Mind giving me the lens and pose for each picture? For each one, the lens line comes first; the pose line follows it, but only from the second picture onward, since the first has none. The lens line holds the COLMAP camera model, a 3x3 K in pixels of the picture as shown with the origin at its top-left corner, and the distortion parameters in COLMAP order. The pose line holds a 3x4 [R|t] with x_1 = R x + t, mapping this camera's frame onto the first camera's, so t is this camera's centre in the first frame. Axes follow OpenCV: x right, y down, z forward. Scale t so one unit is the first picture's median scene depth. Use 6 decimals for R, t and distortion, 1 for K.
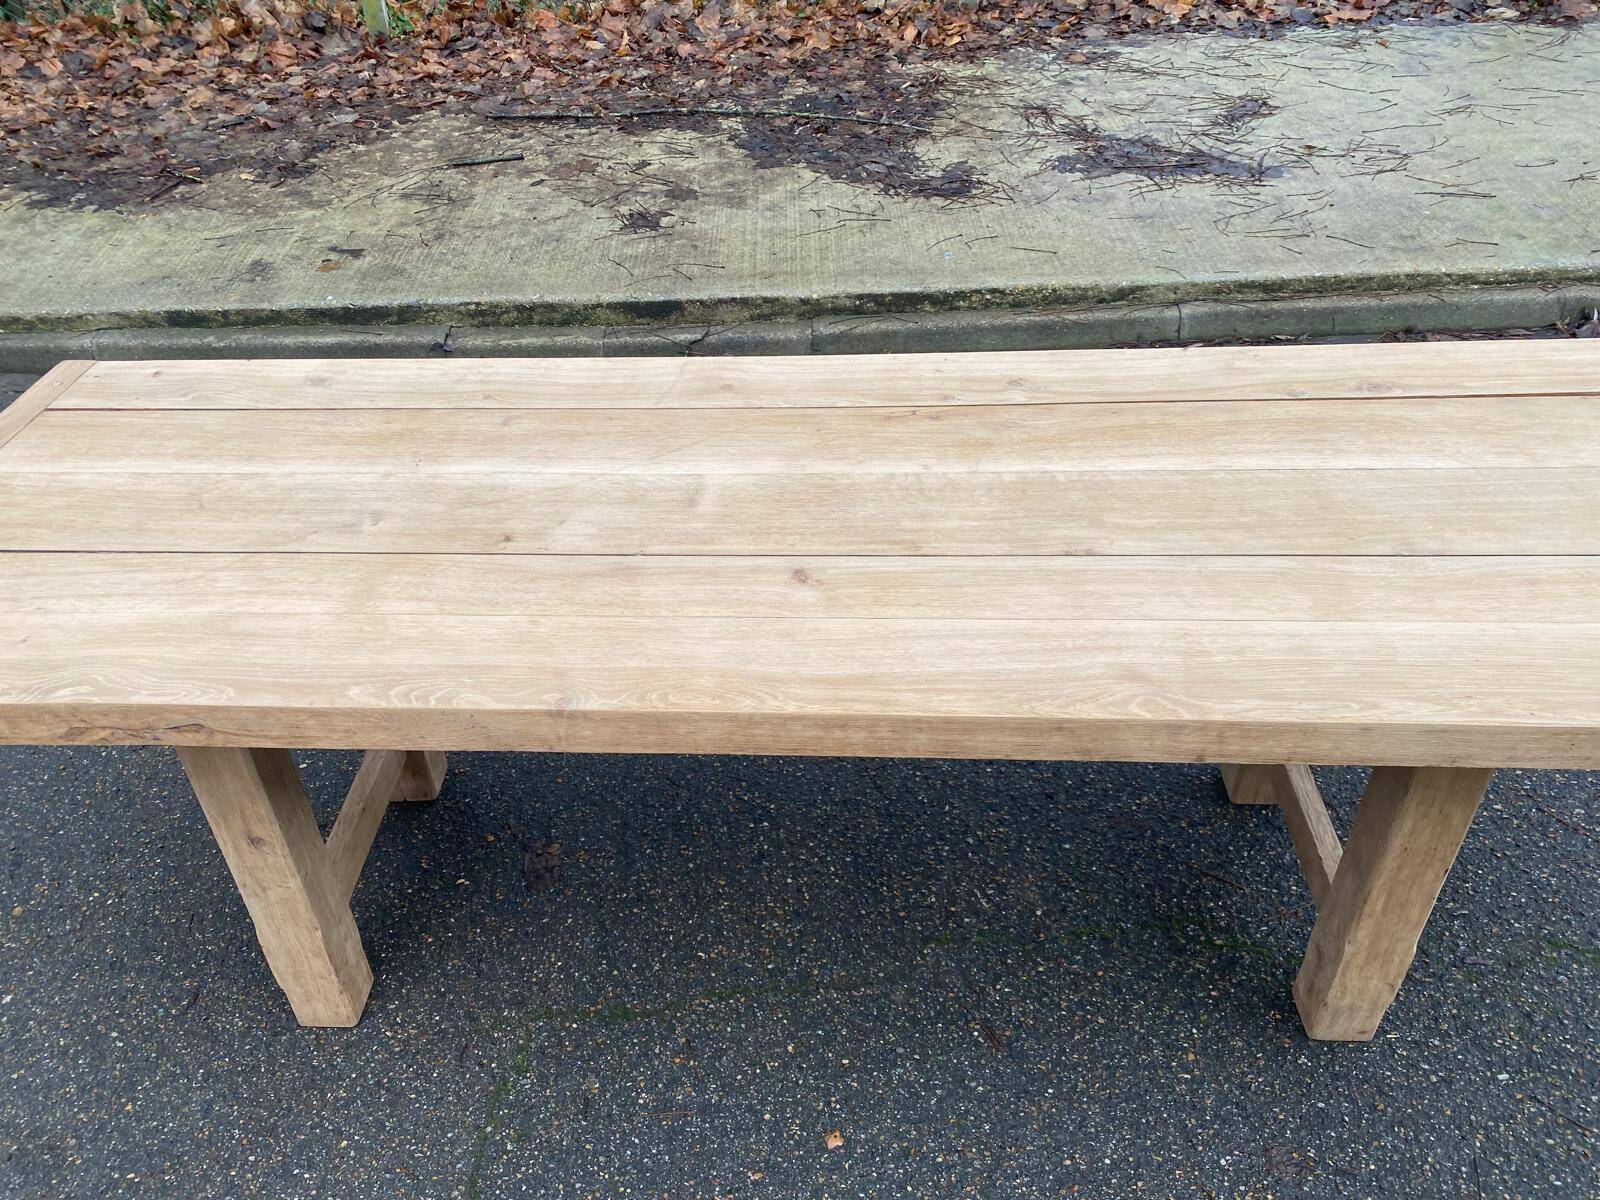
lens RADIAL K [[1225.2, 0, 776.3], [0, 1225.2, 607.8], [0, 0, 1]] dist [0.010910, -0.004156]
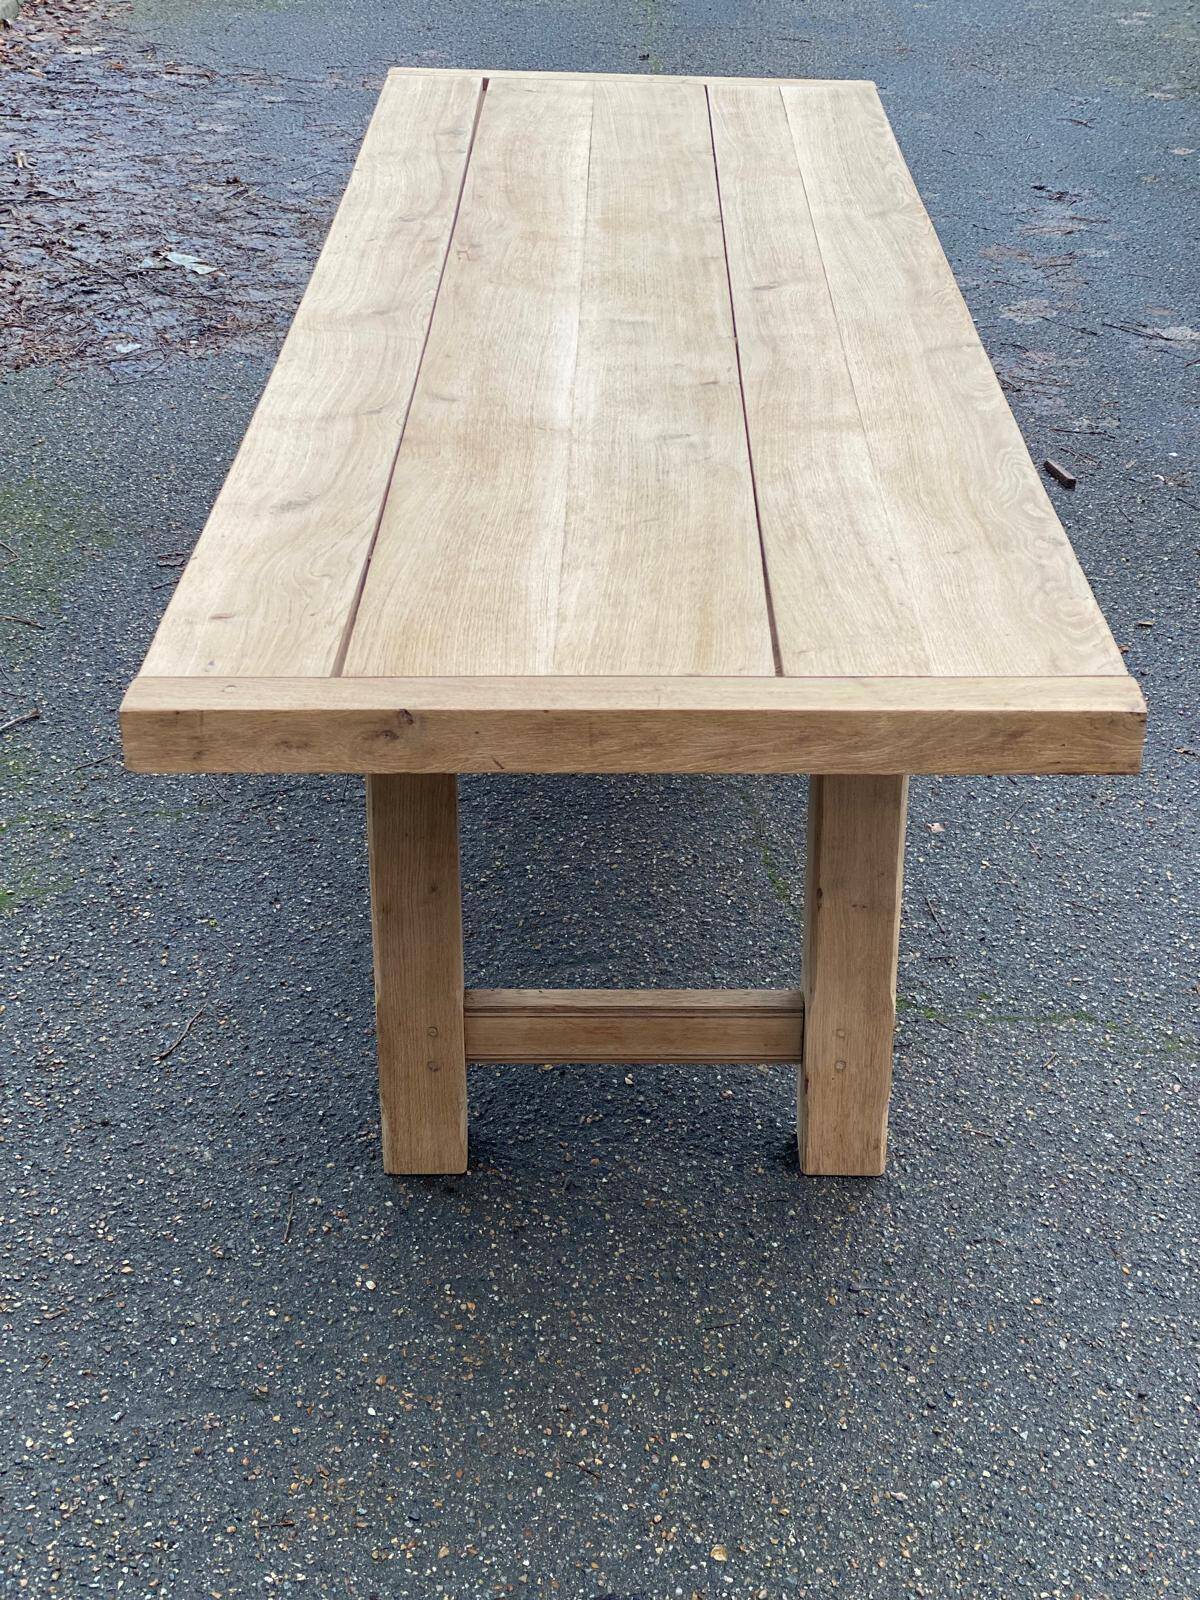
lens RADIAL K [[2378.4, 0, 600.0], [0, 2378.4, 800.0], [0, 0, 1]] dist [0.143787, 0.091685]
pose [[-0.041445, -0.434102, 0.899910, -1.459122], [0.619131, 0.695759, 0.364137, -0.402985], [-0.784193, 0.572254, 0.239931, 0.627560]]
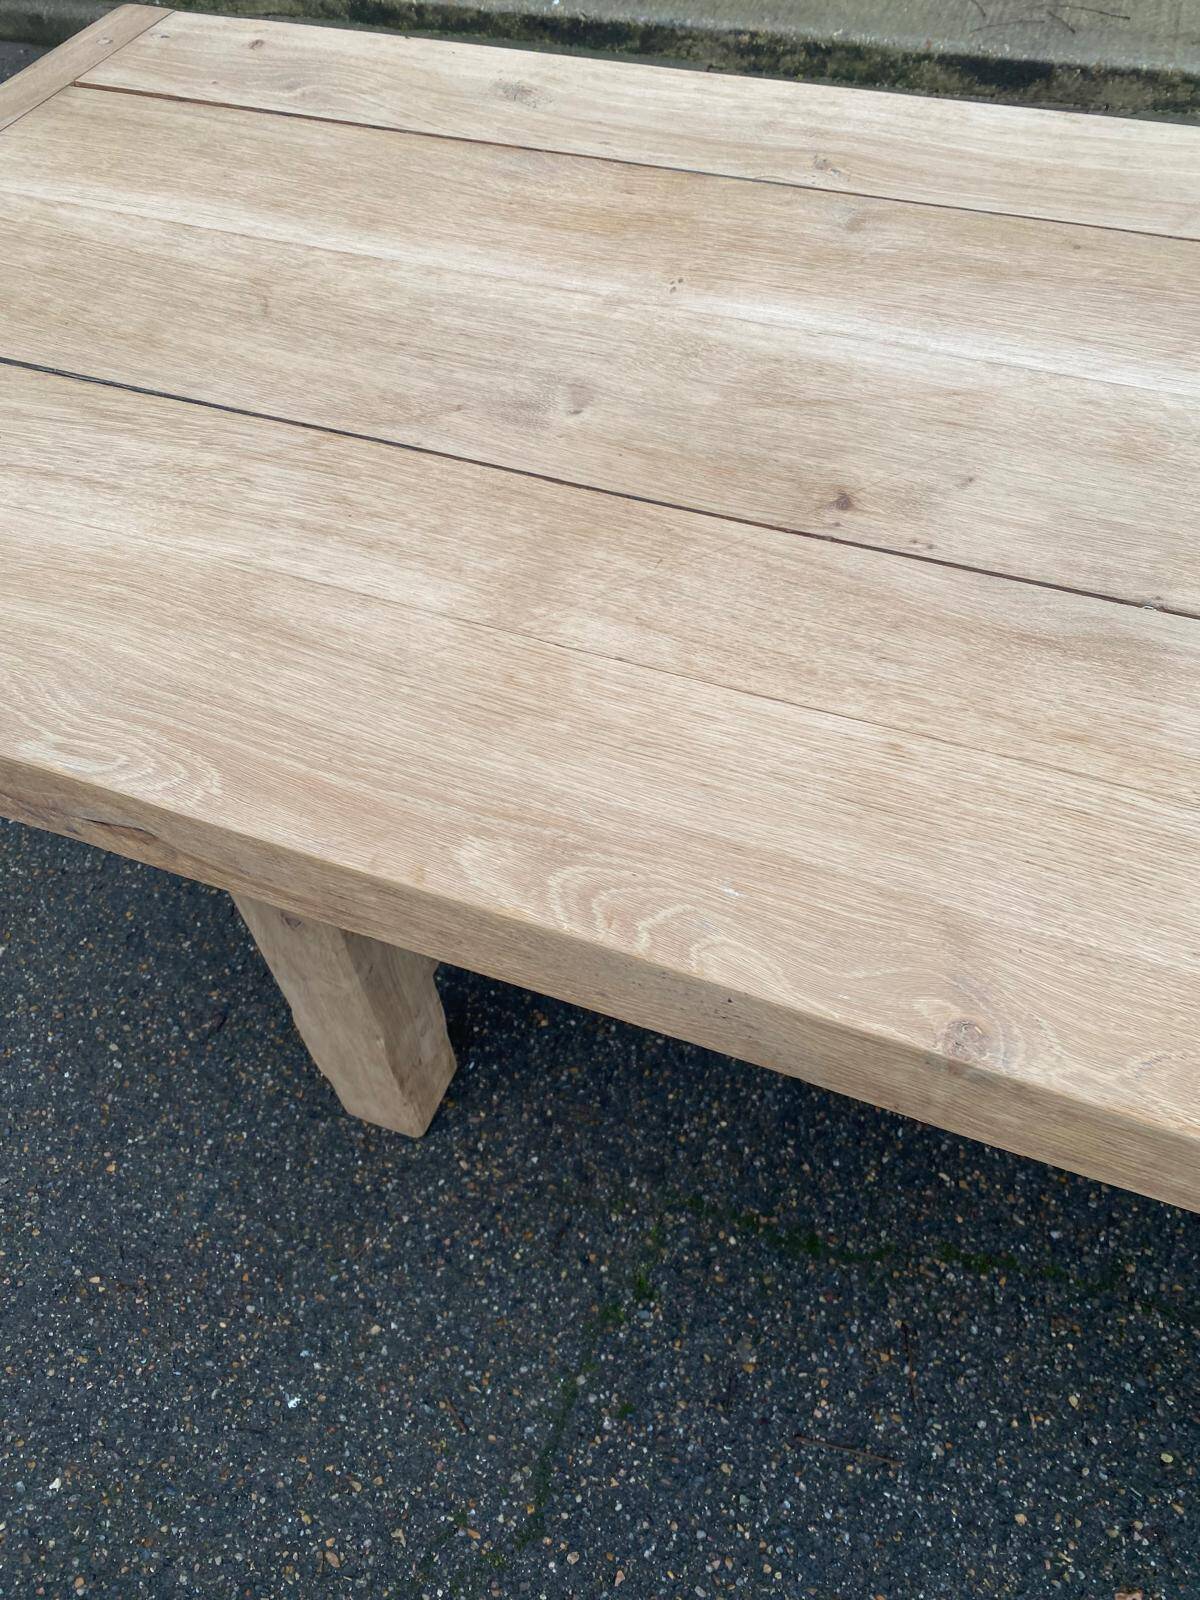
lens RADIAL K [[1227.6, 0, 615.0], [0, 1227.6, 774.1], [0, 0, 1]] dist [0.004360, -0.000346]
pose [[0.951004, 0.237663, -0.197757, -0.143555], [-0.178165, 0.944001, 0.277705, -0.054957], [0.252683, -0.228865, 0.940091, 0.405910]]
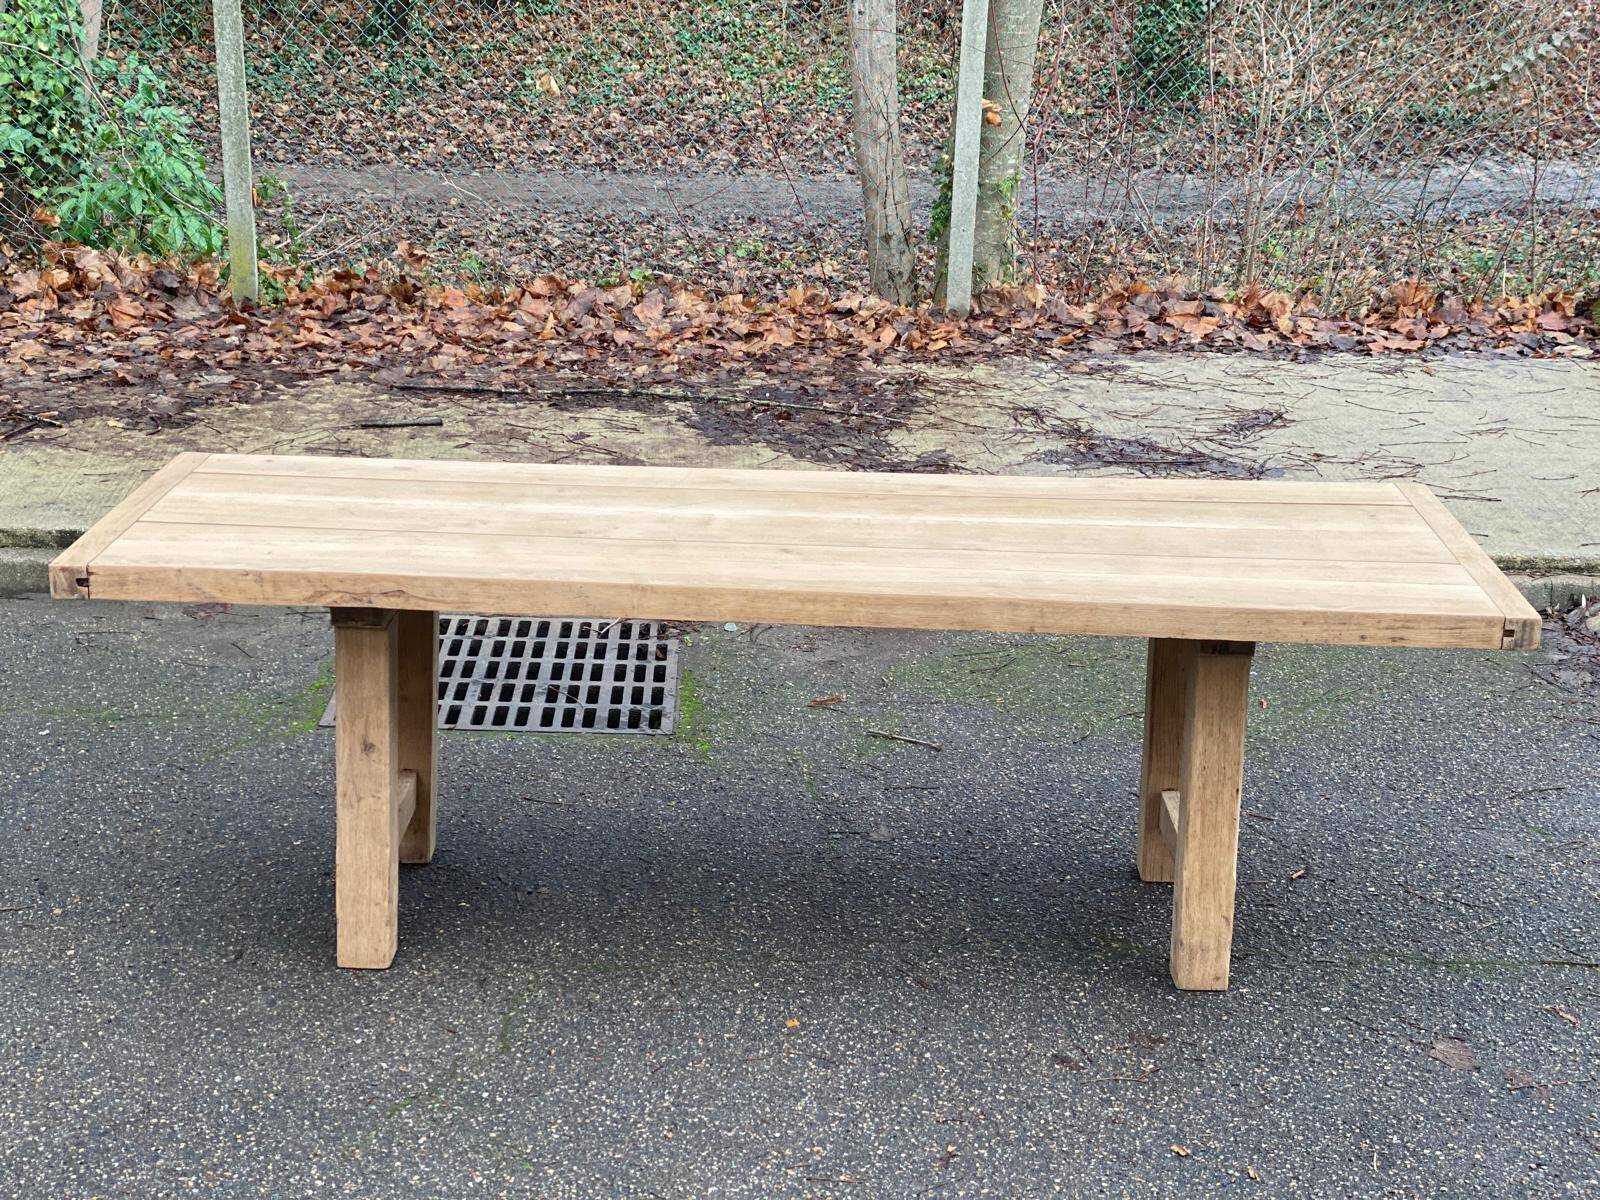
lens RADIAL K [[2378.4, 0, 807.3], [0, 2378.4, 575.9], [0, 0, 1]] dist [0.143787, 0.091685]
pose [[0.997029, 0.051152, 0.057592, -0.086969], [-0.026409, 0.929356, -0.368238, 0.778044], [-0.072360, 0.365623, 0.927946, -1.225721]]
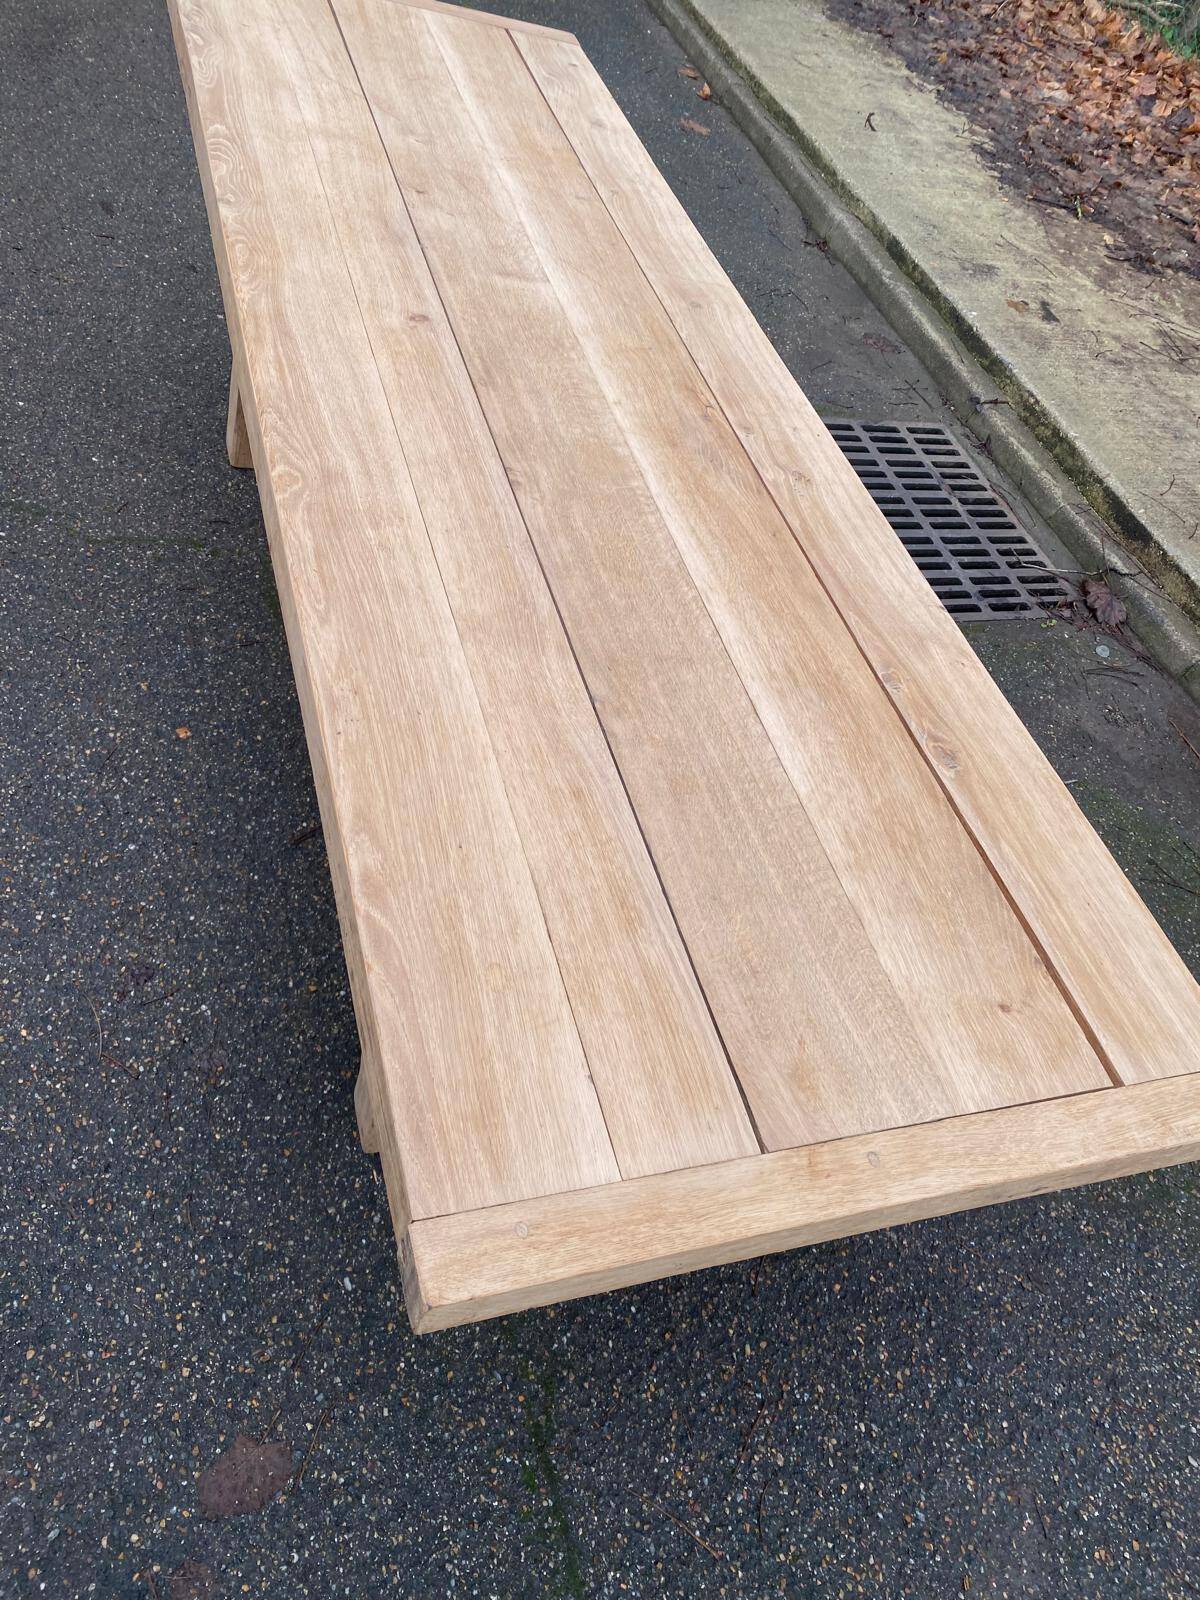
lens RADIAL K [[1220.8, 0, 589.8], [0, 1220.8, 774.1], [0, 0, 1]] dist [0.010667, 0.000134]
pose [[0.312463, 0.785355, -0.534401, 0.728590], [-0.789301, 0.527668, 0.313960, -0.205471], [0.528556, 0.323702, 0.784758, 0.239597]]
